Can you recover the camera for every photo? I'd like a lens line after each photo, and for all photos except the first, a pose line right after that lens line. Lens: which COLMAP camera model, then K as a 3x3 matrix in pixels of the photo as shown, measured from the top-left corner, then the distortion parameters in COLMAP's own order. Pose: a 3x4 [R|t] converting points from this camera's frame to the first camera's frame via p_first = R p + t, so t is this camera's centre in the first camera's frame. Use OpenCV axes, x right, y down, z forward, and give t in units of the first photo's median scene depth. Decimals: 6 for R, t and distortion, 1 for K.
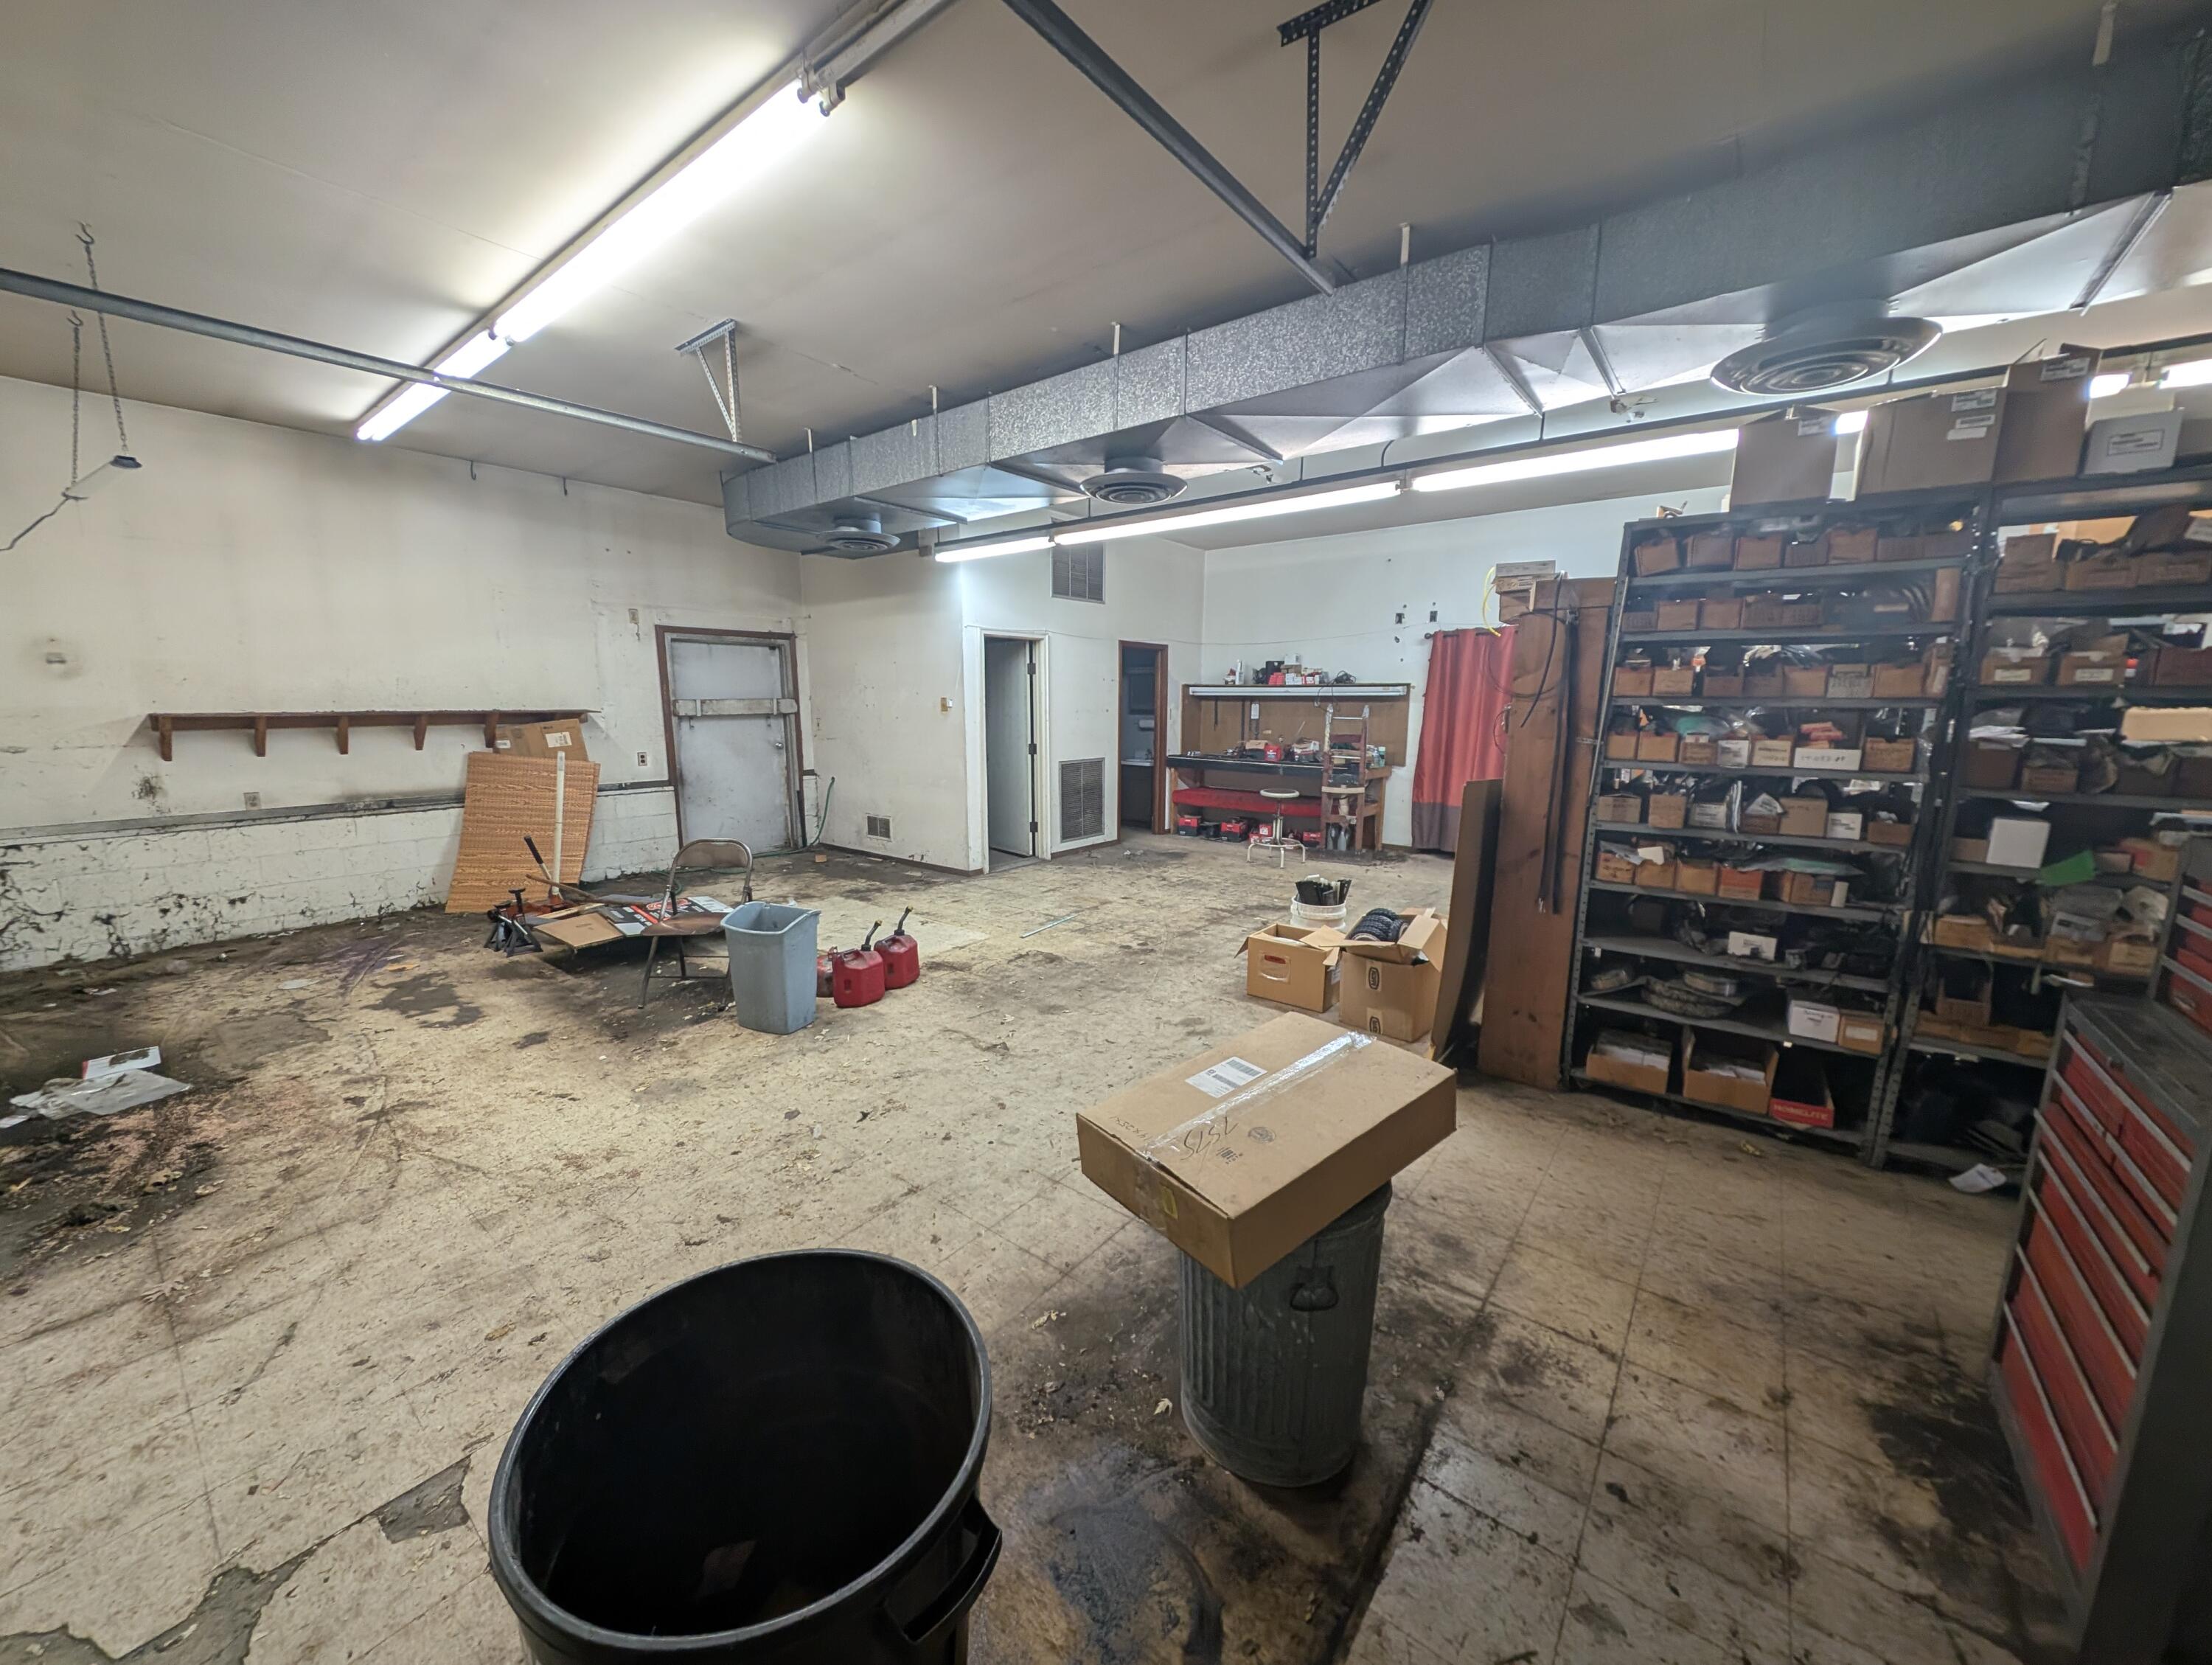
lens RADIAL K [[840.8, 0, 1106.7], [0, 840.8, 844.5], [0, 0, 1]] dist [-0.023408, 0.007698]
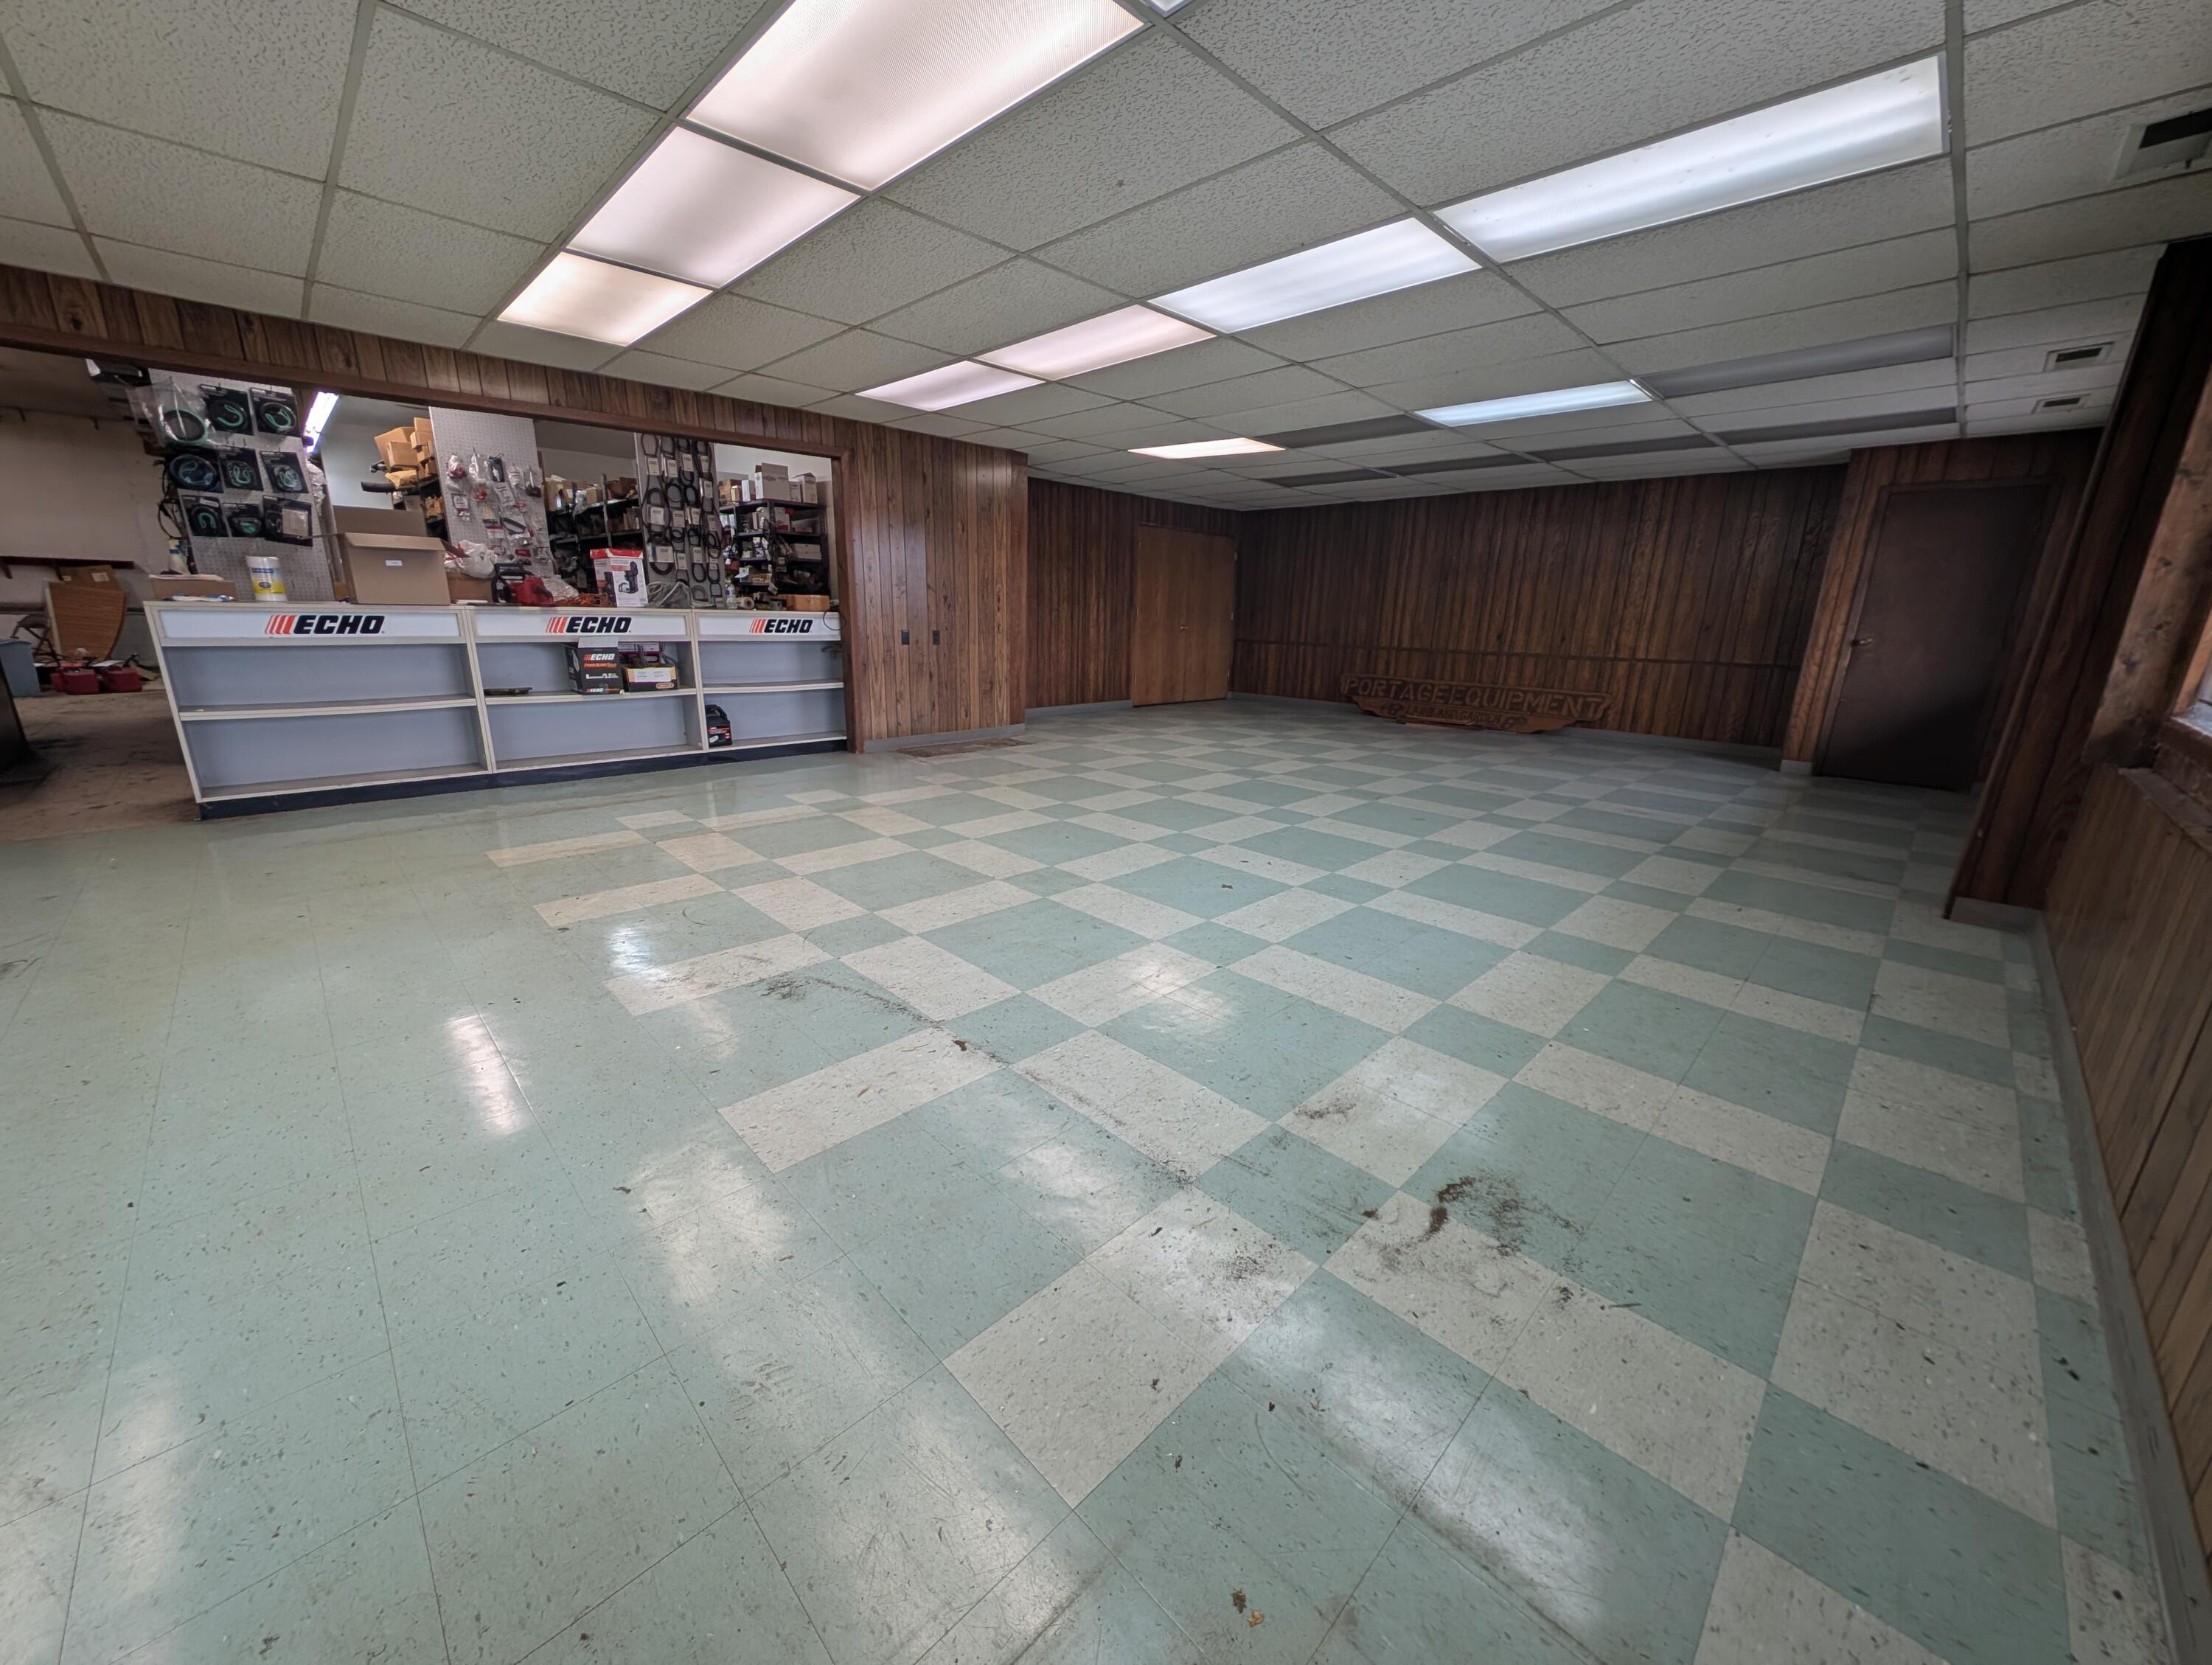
lens RADIAL K [[840.8, 0, 1106.7], [0, 840.8, 844.5], [0, 0, 1]] dist [-0.023408, 0.007698]
pose [[0.139198, -0.267396, 0.953480, -2.194237], [0.146421, 0.957828, 0.247239, 0.293719], [-0.979380, 0.105194, 0.172480, -1.313649]]
